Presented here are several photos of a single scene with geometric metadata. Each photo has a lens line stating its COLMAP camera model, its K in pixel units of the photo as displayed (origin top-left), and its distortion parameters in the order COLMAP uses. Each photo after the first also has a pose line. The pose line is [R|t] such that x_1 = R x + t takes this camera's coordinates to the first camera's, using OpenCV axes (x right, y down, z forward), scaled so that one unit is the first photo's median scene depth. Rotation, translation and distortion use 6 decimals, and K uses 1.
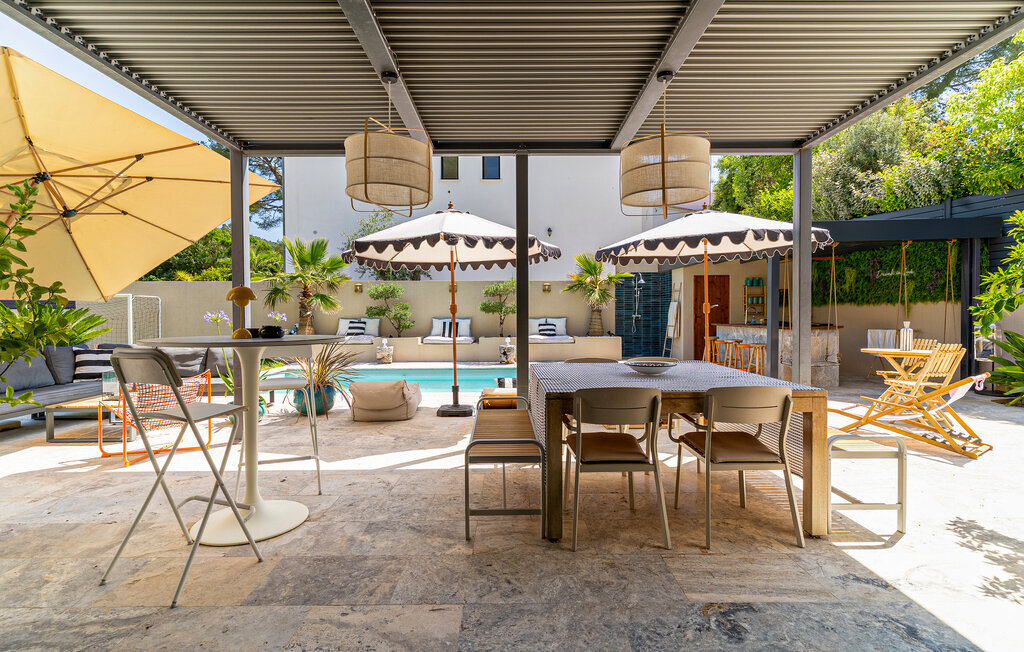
lens RADIAL K [[492.9, 0, 514.4], [0, 492.9, 321.5], [0, 0, 1]] dist [0.000987, -0.000321]
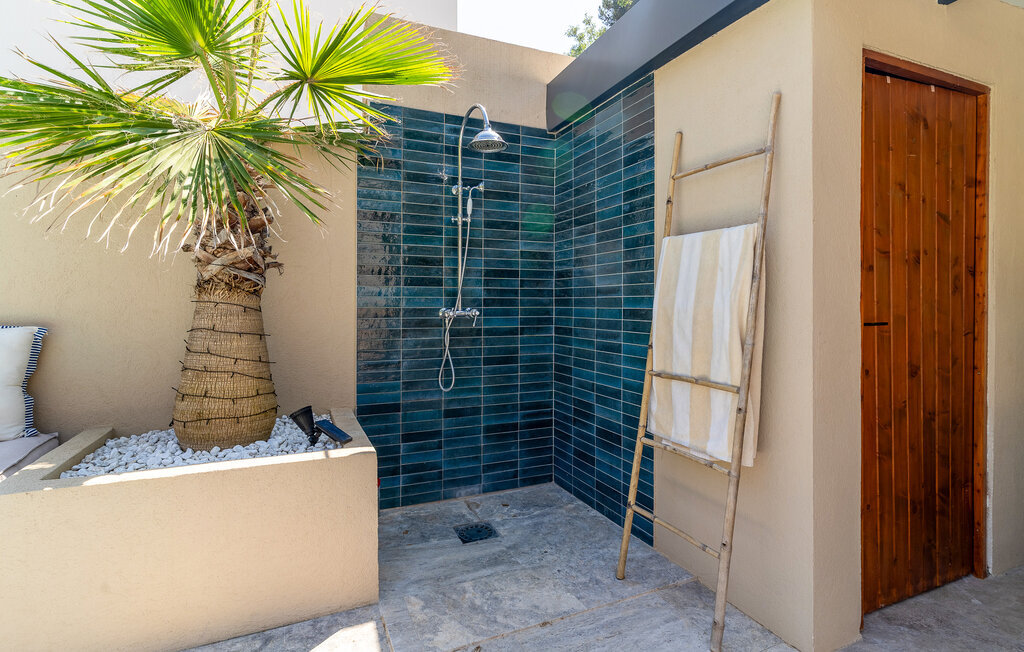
lens RADIAL K [[501.8, 0, 508.7], [0, 501.8, 312.2], [0, 0, 1]] dist [0.003159, 0.000544]
pose [[0.914666, -0.000709, 0.404210, 0.245303], [0.003532, 0.999974, -0.006238, -0.014179], [-0.404195, 0.007134, 0.914645, 1.083014]]
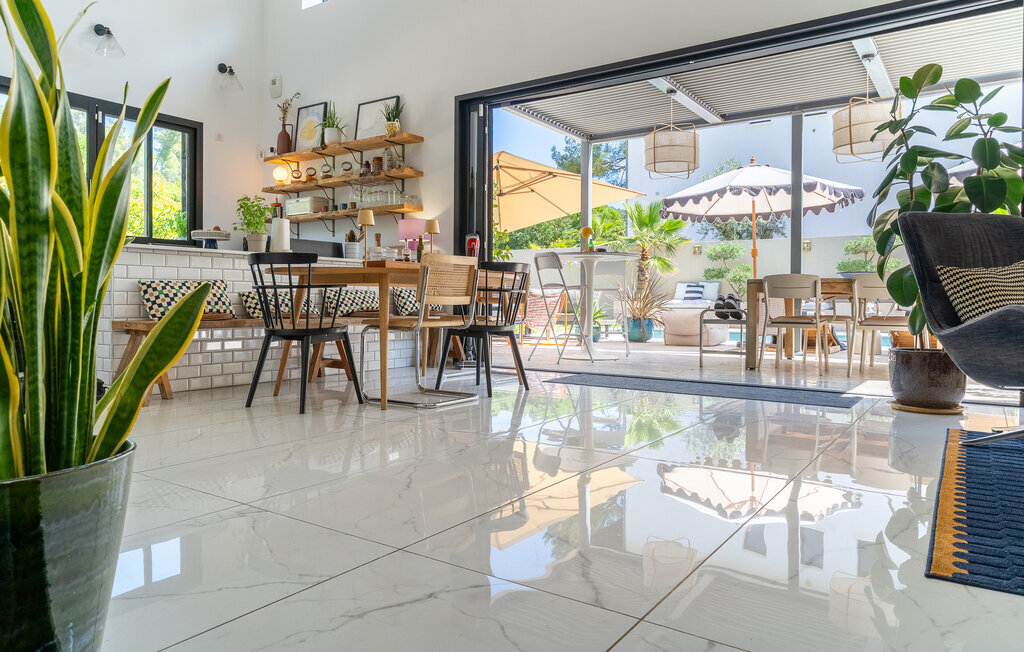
lens RADIAL K [[678.7, 0, 513.2], [0, 678.7, 298.4], [0, 0, 1]] dist [-0.000133, -0.000351]
pose [[0.818888, 0.006291, -0.573919, 0.190387], [-0.016555, 0.999783, -0.012662, 0.065226], [0.573714, 0.019870, 0.818815, -0.346452]]
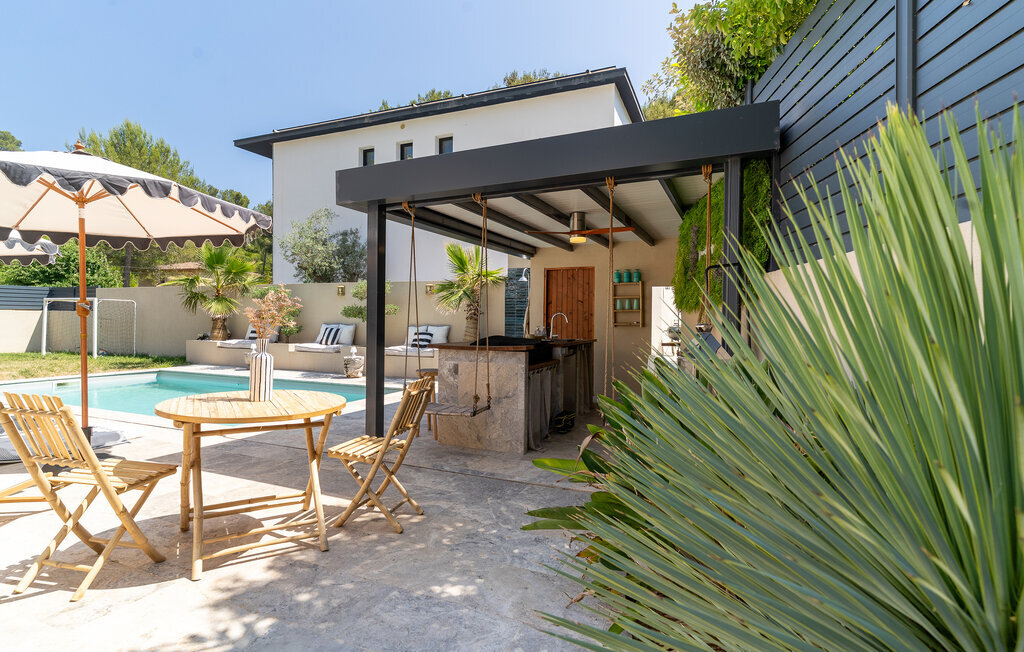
lens RADIAL K [[498.0, 0, 511.3], [0, 498.0, 327.9], [0, 0, 1]] dist [0.003083, 0.000532]
pose [[0.916616, 0.019855, -0.399276, 0.729728], [-0.021148, 0.999776, 0.001167, -0.010460], [0.399210, 0.007374, 0.916830, 0.395187]]
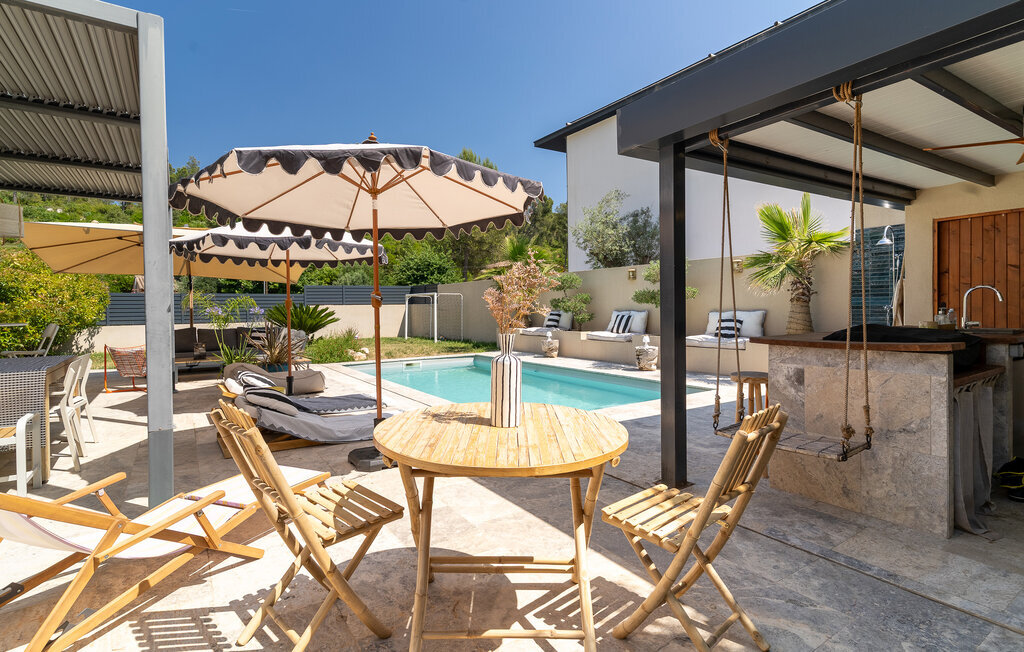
lens RADIAL K [[501.8, 0, 508.7], [0, 501.8, 312.2], [0, 0, 1]] dist [0.003159, 0.000544]
pose [[0.551182, 0.005113, -0.834369, 0.647206], [-0.002915, 0.999987, 0.004202, -0.010018], [0.834380, 0.000117, 0.551190, 0.494751]]
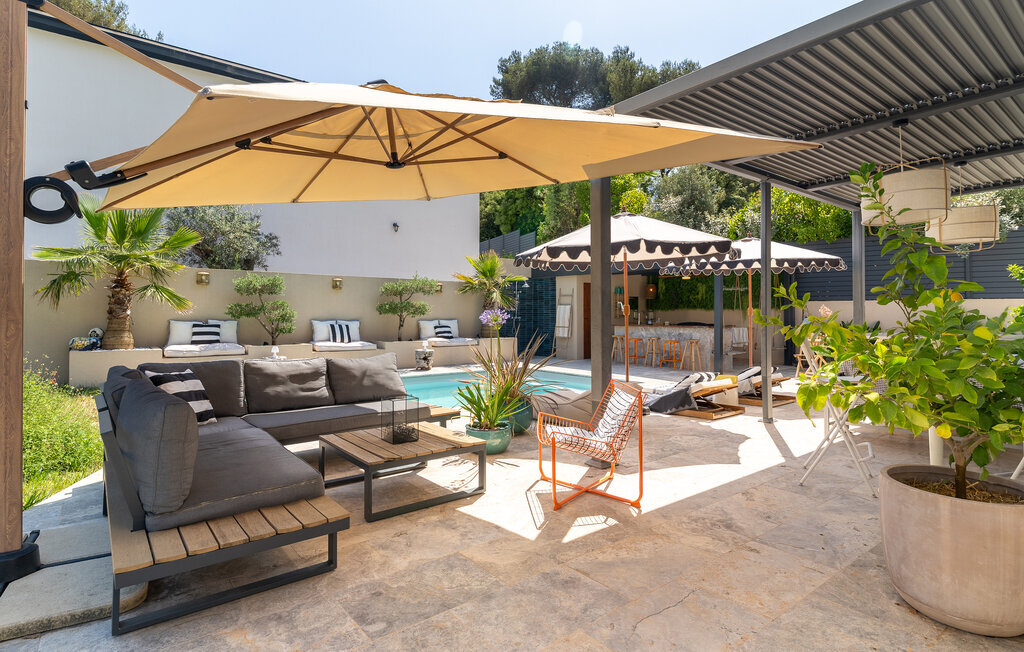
lens RADIAL K [[531.8, 0, 495.2], [0, 531.8, 304.7], [0, 0, 1]] dist [0.002350, 0.000289]
pose [[0.795613, 0.018513, 0.605523, -0.630202], [0.003761, 0.999363, -0.035496, 0.000857], [-0.605794, 0.030518, 0.795036, 0.194964]]
